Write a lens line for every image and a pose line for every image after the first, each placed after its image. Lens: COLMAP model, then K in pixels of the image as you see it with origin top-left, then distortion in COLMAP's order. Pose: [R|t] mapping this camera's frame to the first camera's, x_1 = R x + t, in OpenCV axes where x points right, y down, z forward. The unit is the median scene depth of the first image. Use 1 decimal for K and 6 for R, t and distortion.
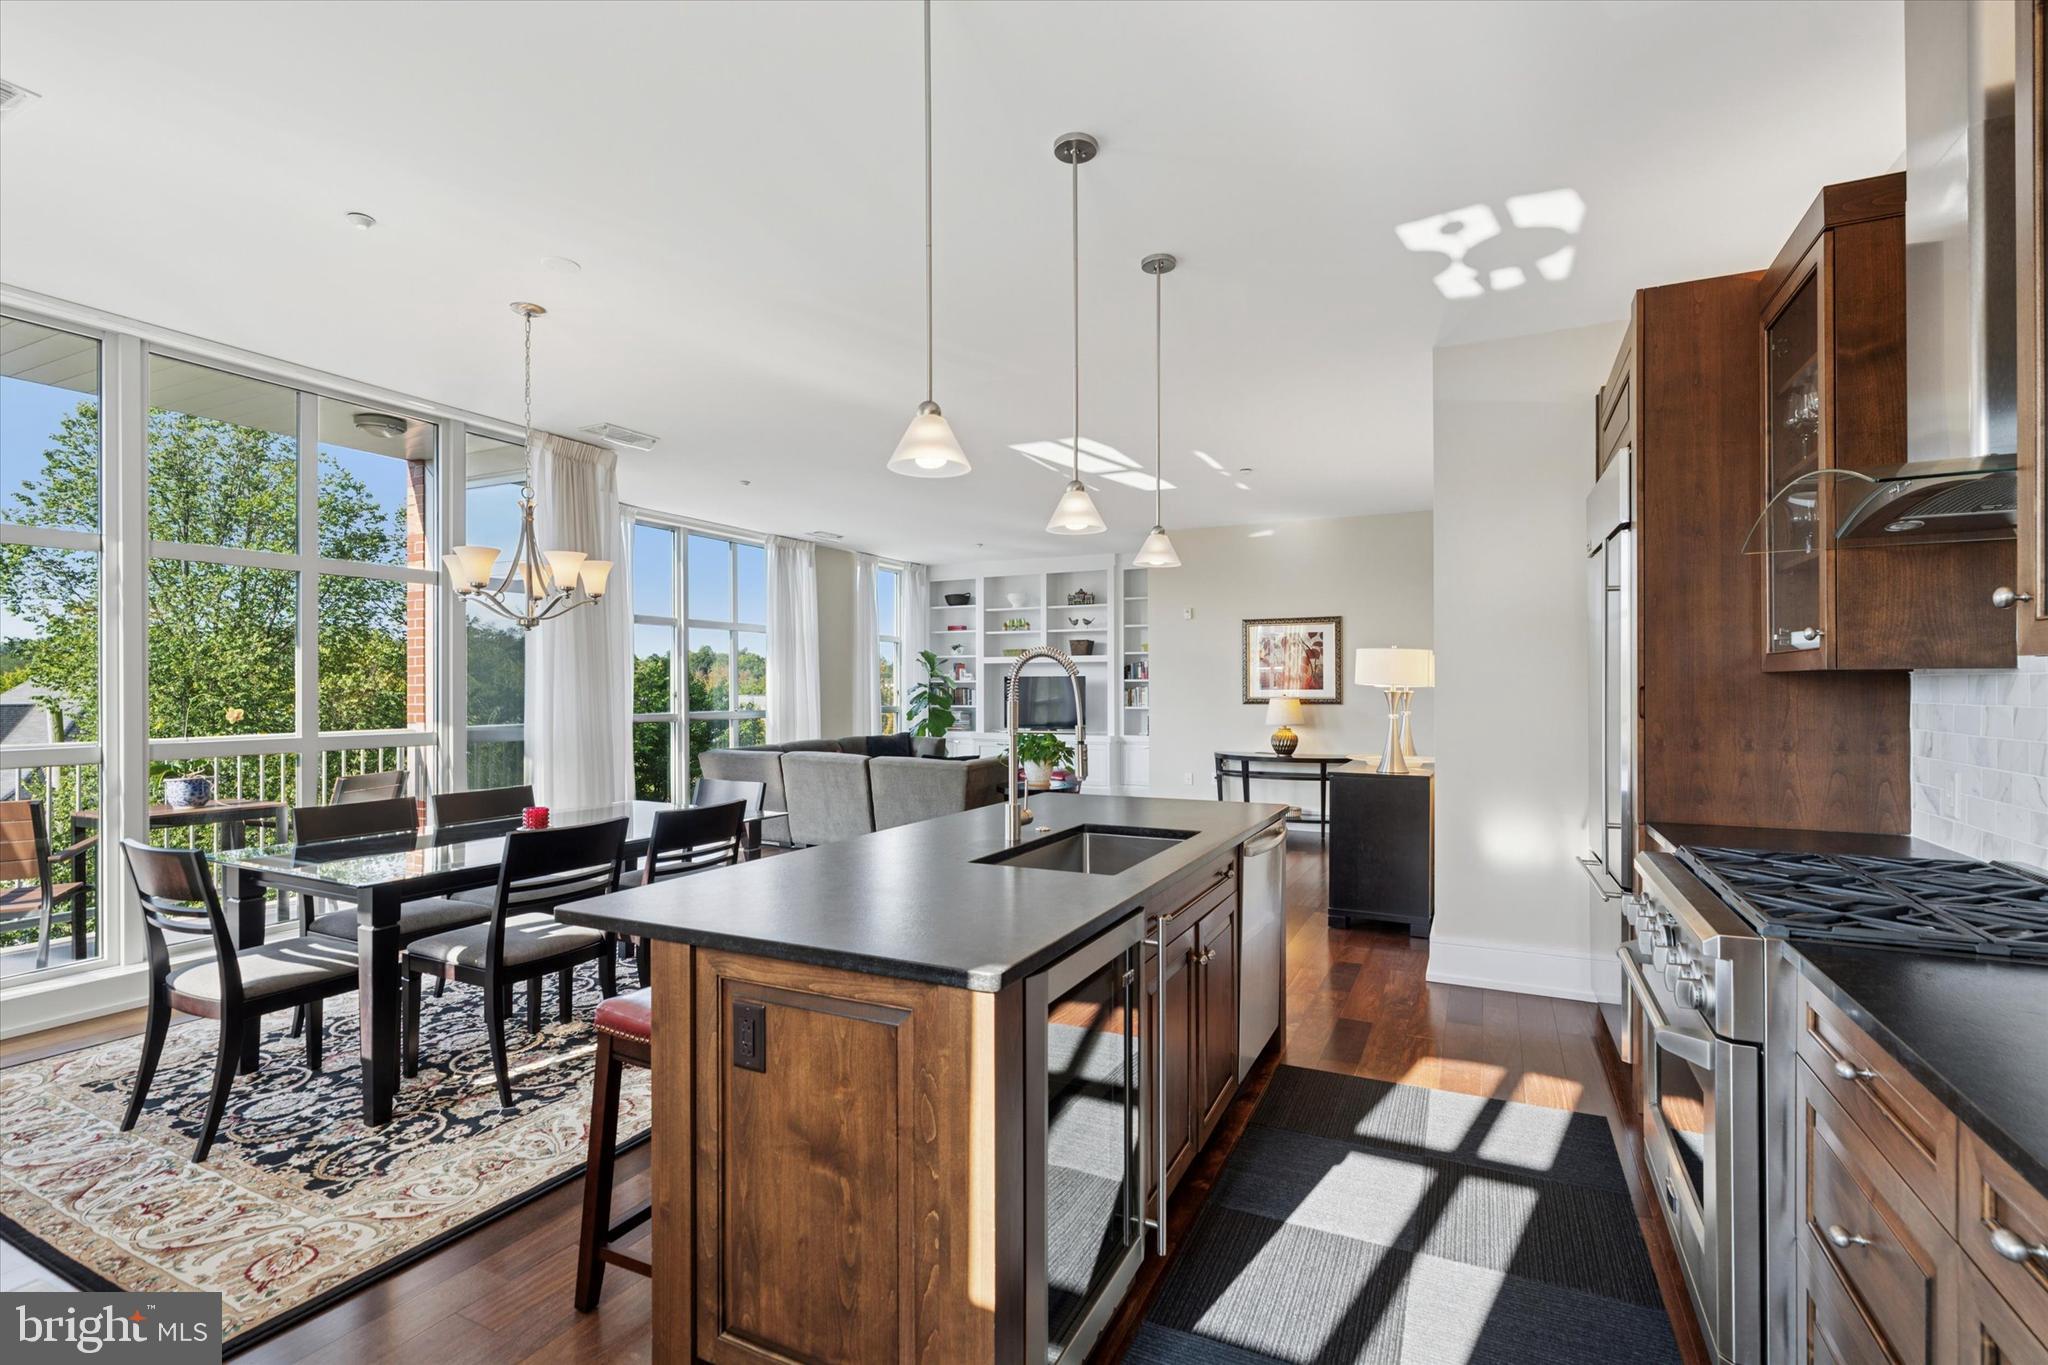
lens RADIAL K [[924.3, 0, 1018.0], [0, 924.3, 682.9], [0, 0, 1]] dist [-0.007613, 0.001763]
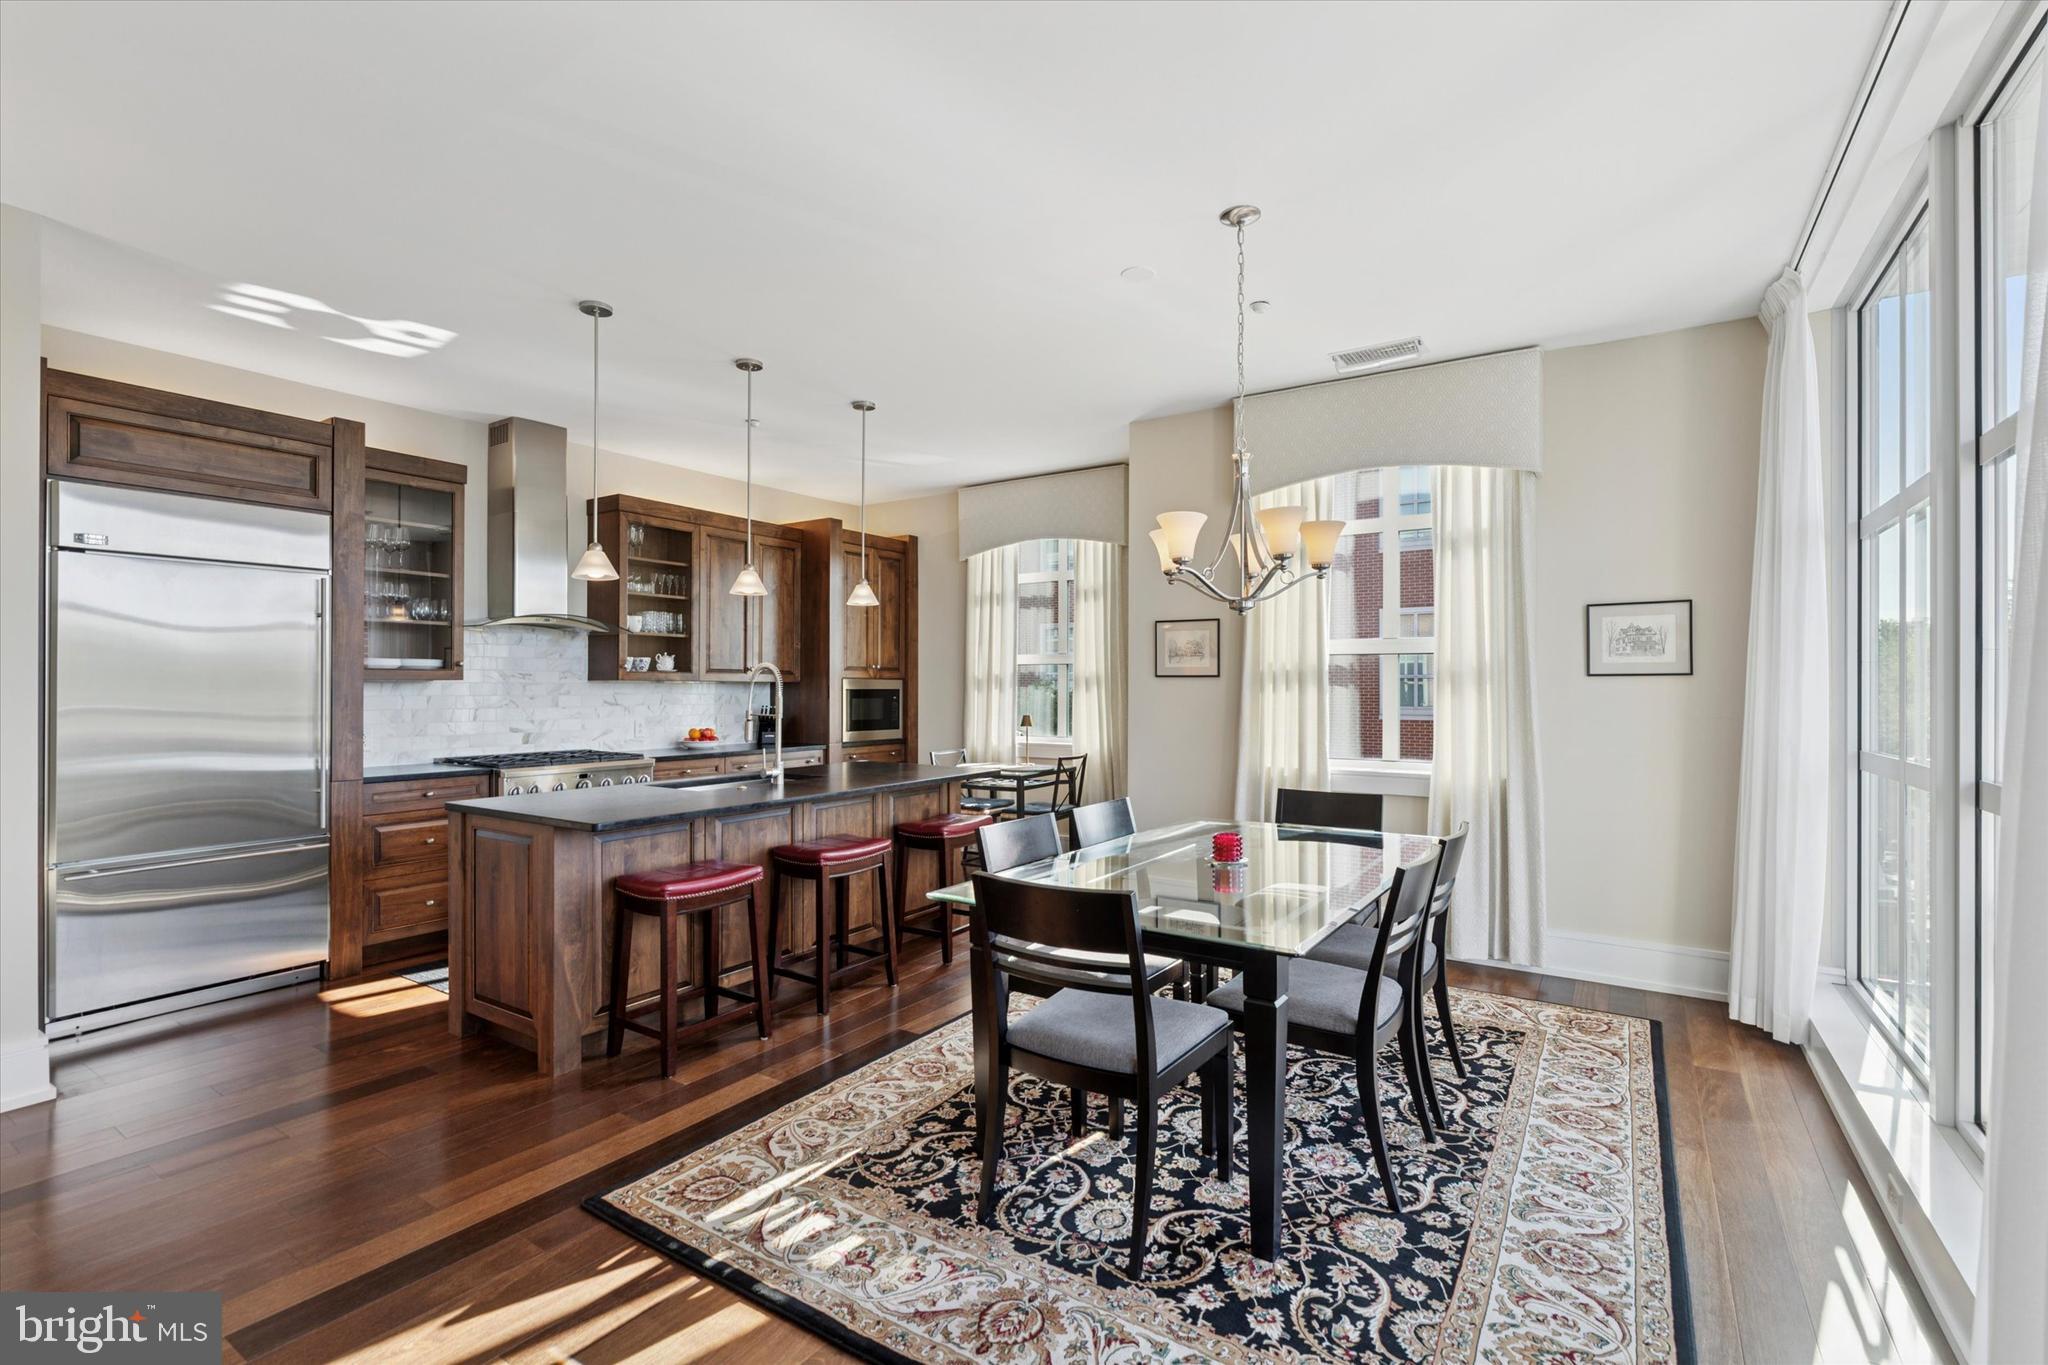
lens RADIAL K [[924.3, 0, 1028.2], [0, 924.3, 671.3], [0, 0, 1]] dist [-0.007613, 0.001763]
pose [[-0.992811, -0.000694, 0.119689, -0.598870], [-0.003200, 0.999780, -0.020746, 0.004708], [-0.119648, -0.020979, -0.992595, 2.402587]]
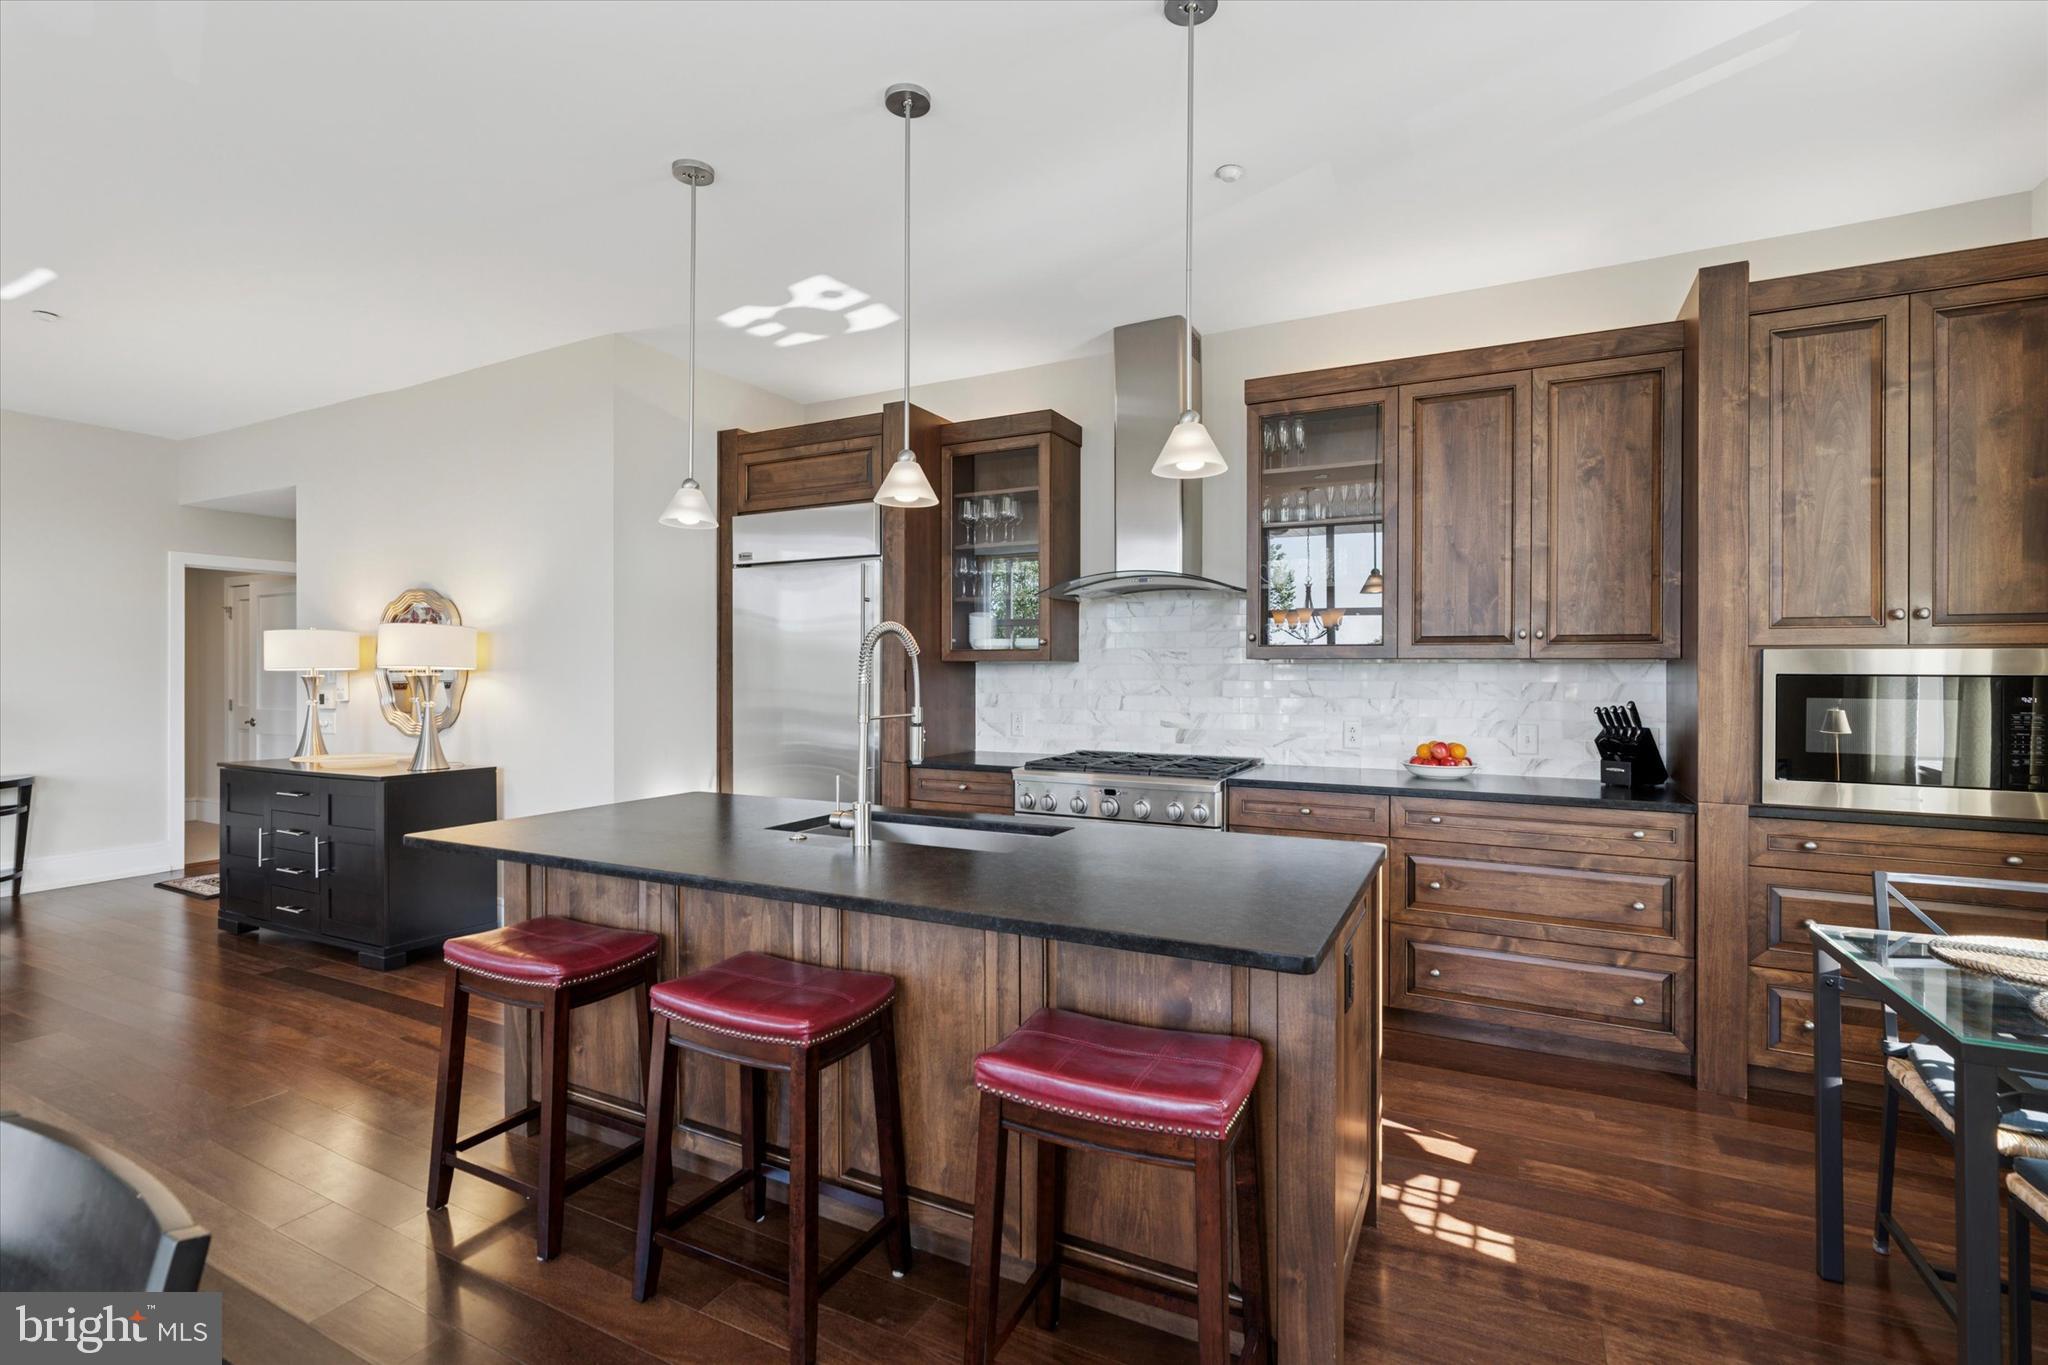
lens RADIAL K [[924.3, 0, 1021.2], [0, 924.3, 668.3], [0, 0, 1]] dist [-0.007613, 0.001763]
pose [[0.017104, 0.000866, 0.999853, -0.825892], [-0.005636, 0.999984, -0.000770, 0.001676], [-0.999838, -0.005622, 0.017109, 0.800763]]
